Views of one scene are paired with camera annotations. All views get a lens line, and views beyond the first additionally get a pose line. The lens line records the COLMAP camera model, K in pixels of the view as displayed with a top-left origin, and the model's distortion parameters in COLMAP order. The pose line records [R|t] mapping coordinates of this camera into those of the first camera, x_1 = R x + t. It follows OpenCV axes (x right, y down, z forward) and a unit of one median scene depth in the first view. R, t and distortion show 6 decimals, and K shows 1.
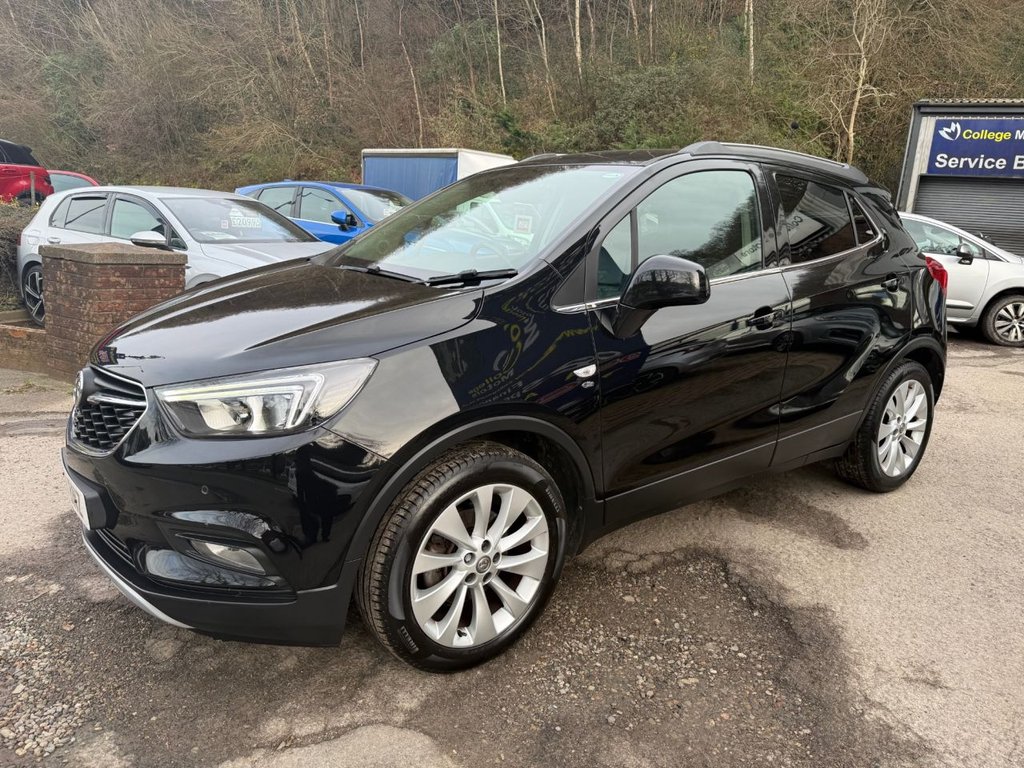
lens RADIAL K [[725.2, 0, 512.5], [0, 725.2, 383.2], [0, 0, 1]] dist [0.026847, -0.034121]
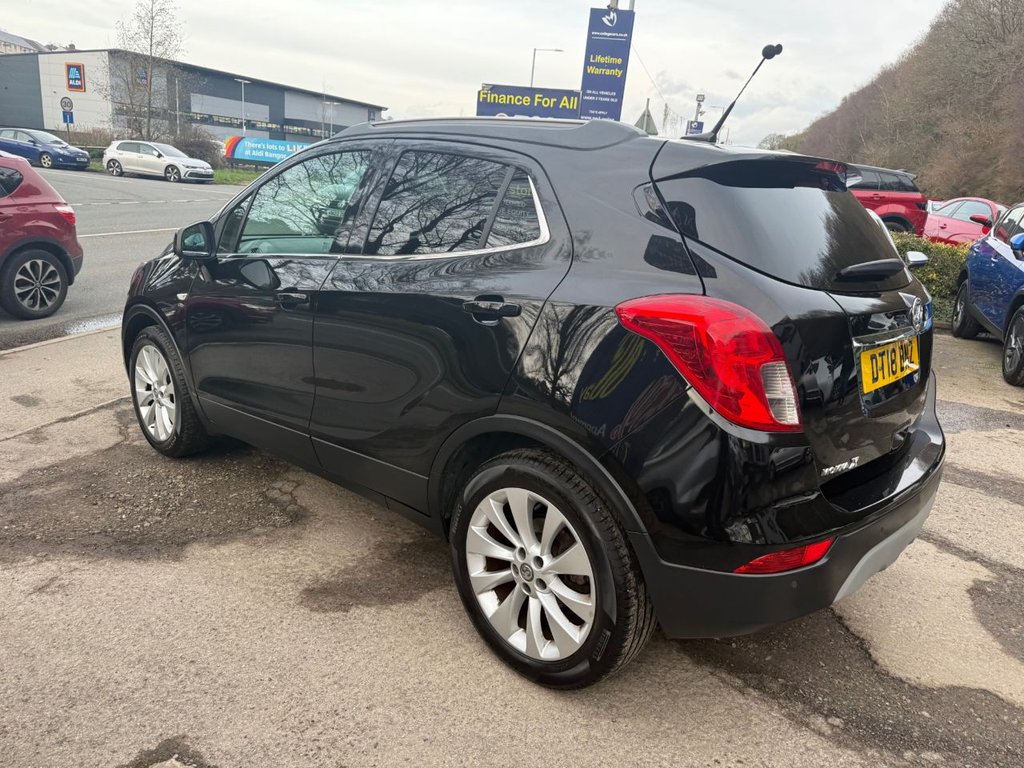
lens RADIAL K [[725.2, 0, 509.9], [0, 725.2, 388.9], [0, 0, 1]] dist [0.026847, -0.034121]
pose [[0.172711, 0.226789, -0.958508, 1.268540], [-0.265235, 0.947894, 0.176486, -0.209824], [0.948589, 0.223748, 0.223864, 1.002453]]
